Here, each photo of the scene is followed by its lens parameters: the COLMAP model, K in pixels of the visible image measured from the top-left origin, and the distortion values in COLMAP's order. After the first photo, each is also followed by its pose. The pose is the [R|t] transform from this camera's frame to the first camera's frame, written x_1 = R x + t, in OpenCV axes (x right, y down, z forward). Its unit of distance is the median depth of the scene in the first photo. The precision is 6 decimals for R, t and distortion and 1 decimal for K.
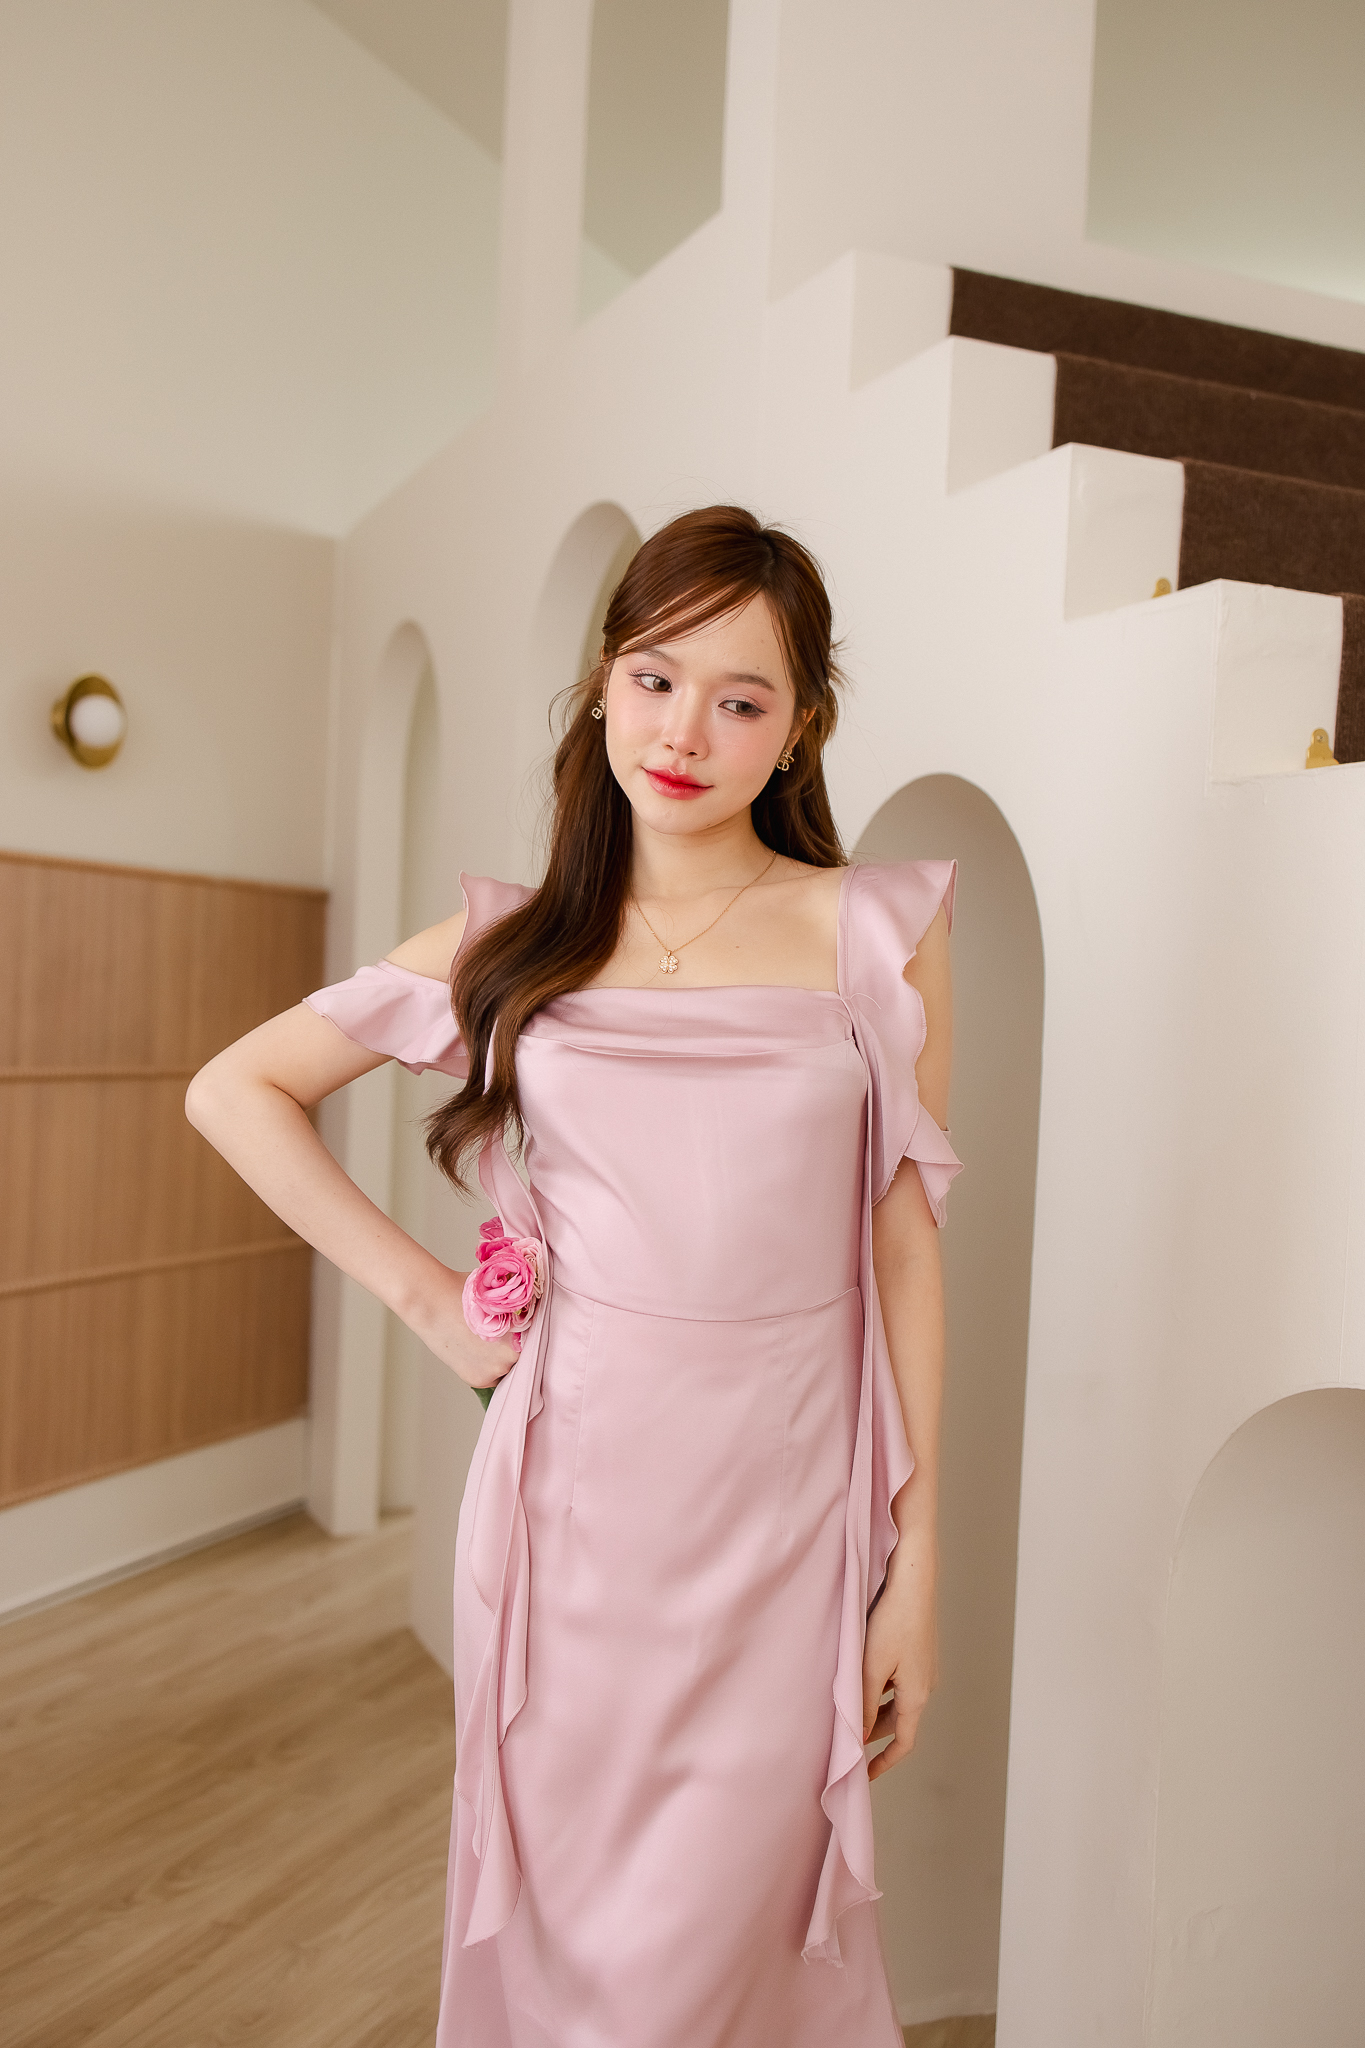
lens RADIAL K [[2039.8, 0, 676.6], [0, 2039.8, 1019.2], [0, 0, 1]] dist [-0.001544, 0.008574]
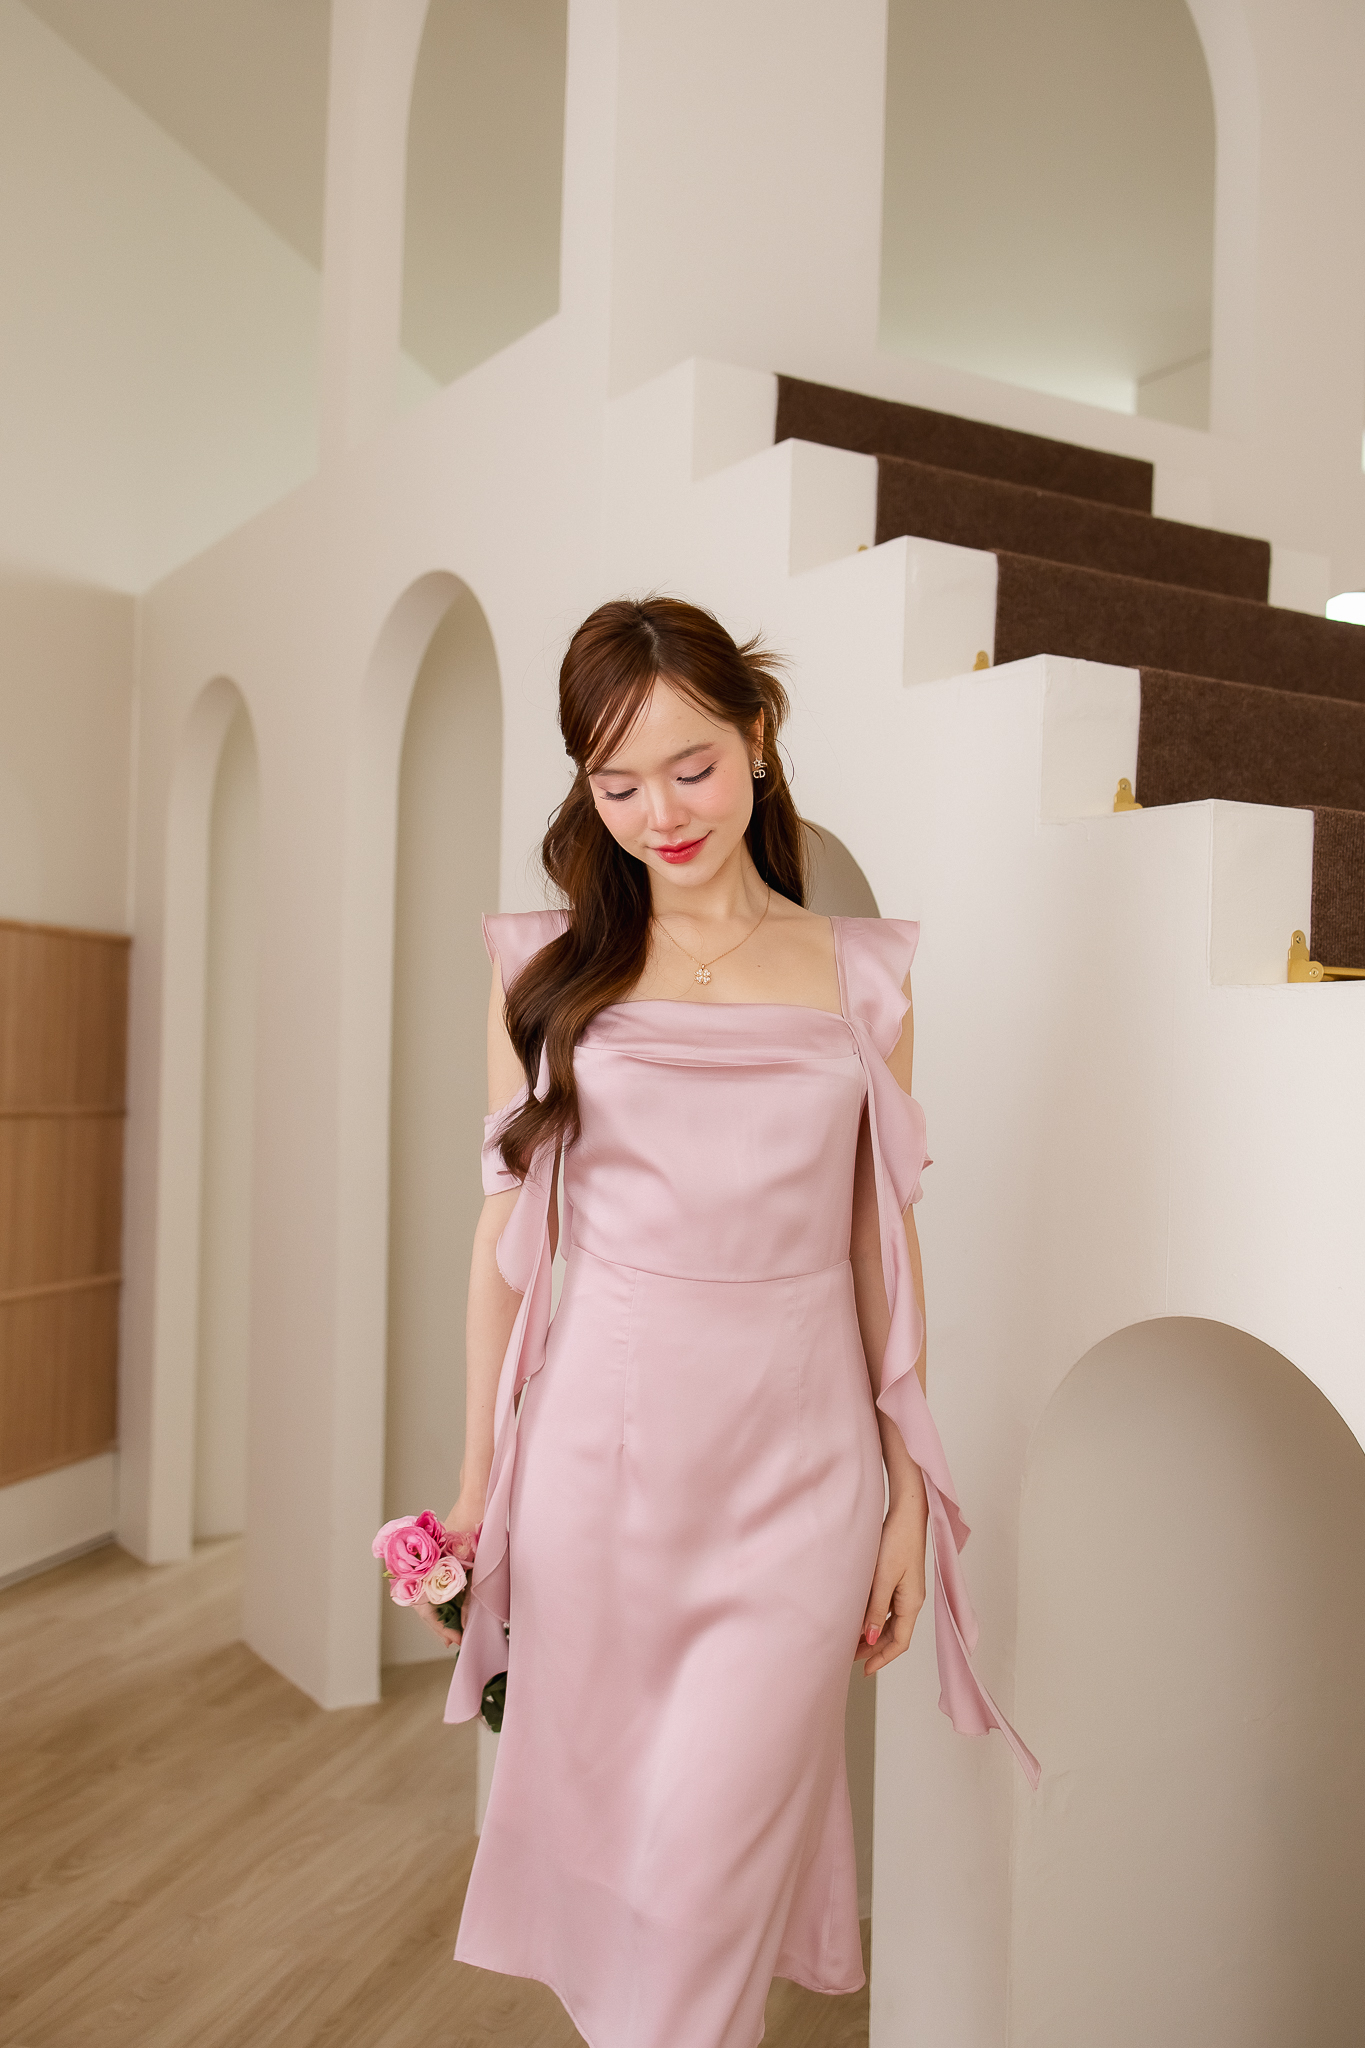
lens RADIAL K [[2043.0, 0, 672.3], [0, 2043.0, 1025.3], [0, 0, 1]] dist [0.002597, 0.004019]
pose [[0.990222, -0.014726, 0.138724, -0.083022], [0.017962, 0.999594, -0.022103, 0.017550], [-0.138343, 0.024378, 0.990084, -0.107447]]
